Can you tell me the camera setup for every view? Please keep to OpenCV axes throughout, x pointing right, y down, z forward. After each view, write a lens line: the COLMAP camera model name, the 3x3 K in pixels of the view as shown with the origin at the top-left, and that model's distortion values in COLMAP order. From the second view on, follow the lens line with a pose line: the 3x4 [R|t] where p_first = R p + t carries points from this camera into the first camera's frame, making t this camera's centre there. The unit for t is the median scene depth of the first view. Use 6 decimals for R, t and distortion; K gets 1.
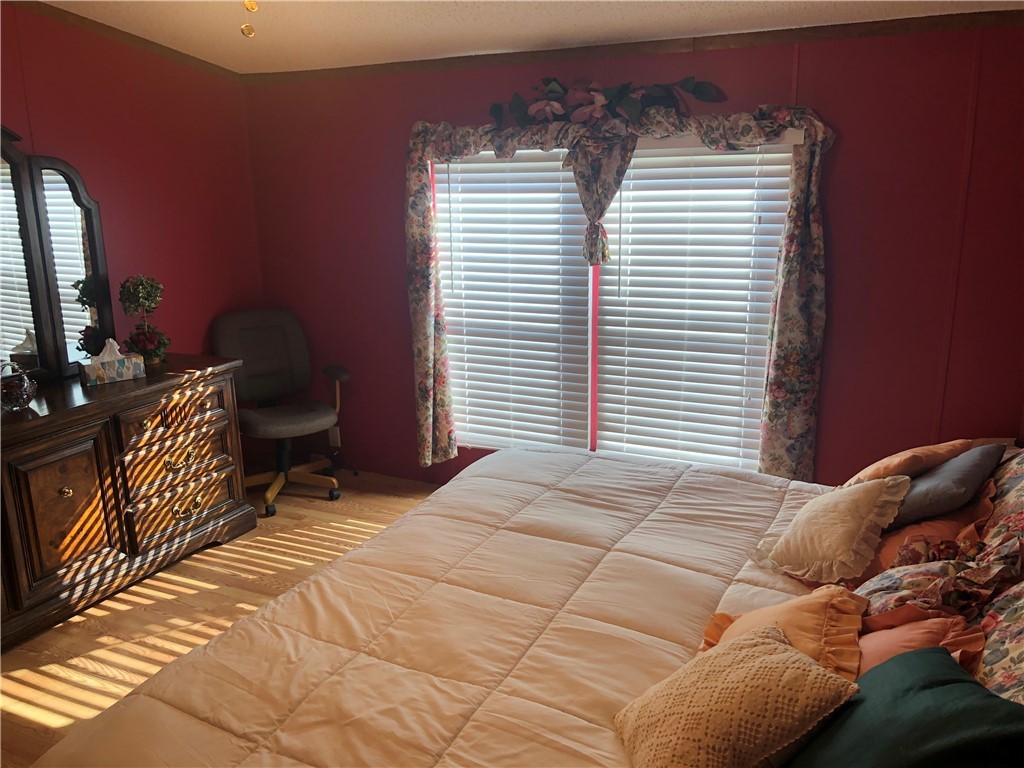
lens RADIAL K [[831.5, 0, 505.5], [0, 831.5, 370.6], [0, 0, 1]] dist [0.013934, -0.011708]
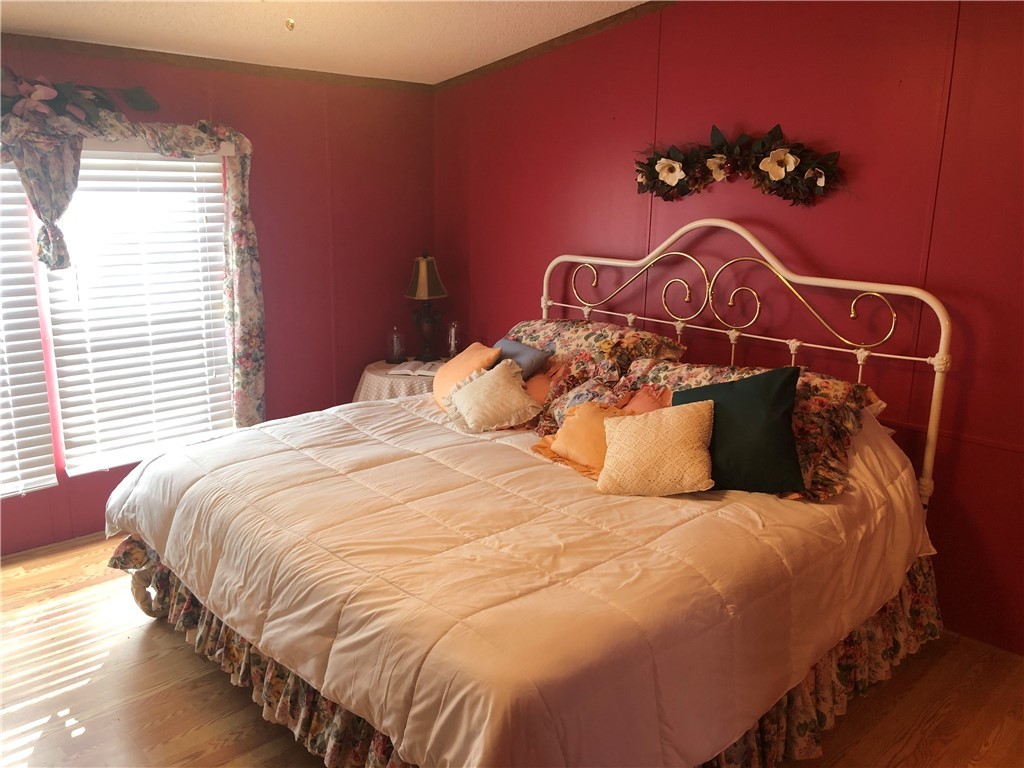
lens RADIAL K [[831.5, 0, 505.5], [0, 831.5, 370.6], [0, 0, 1]] dist [0.013934, -0.011708]
pose [[0.333621, -0.177158, 0.925911, -0.671058], [0.196099, 0.973740, 0.115652, -0.029253], [-0.922086, 0.142986, 0.359600, 0.235636]]
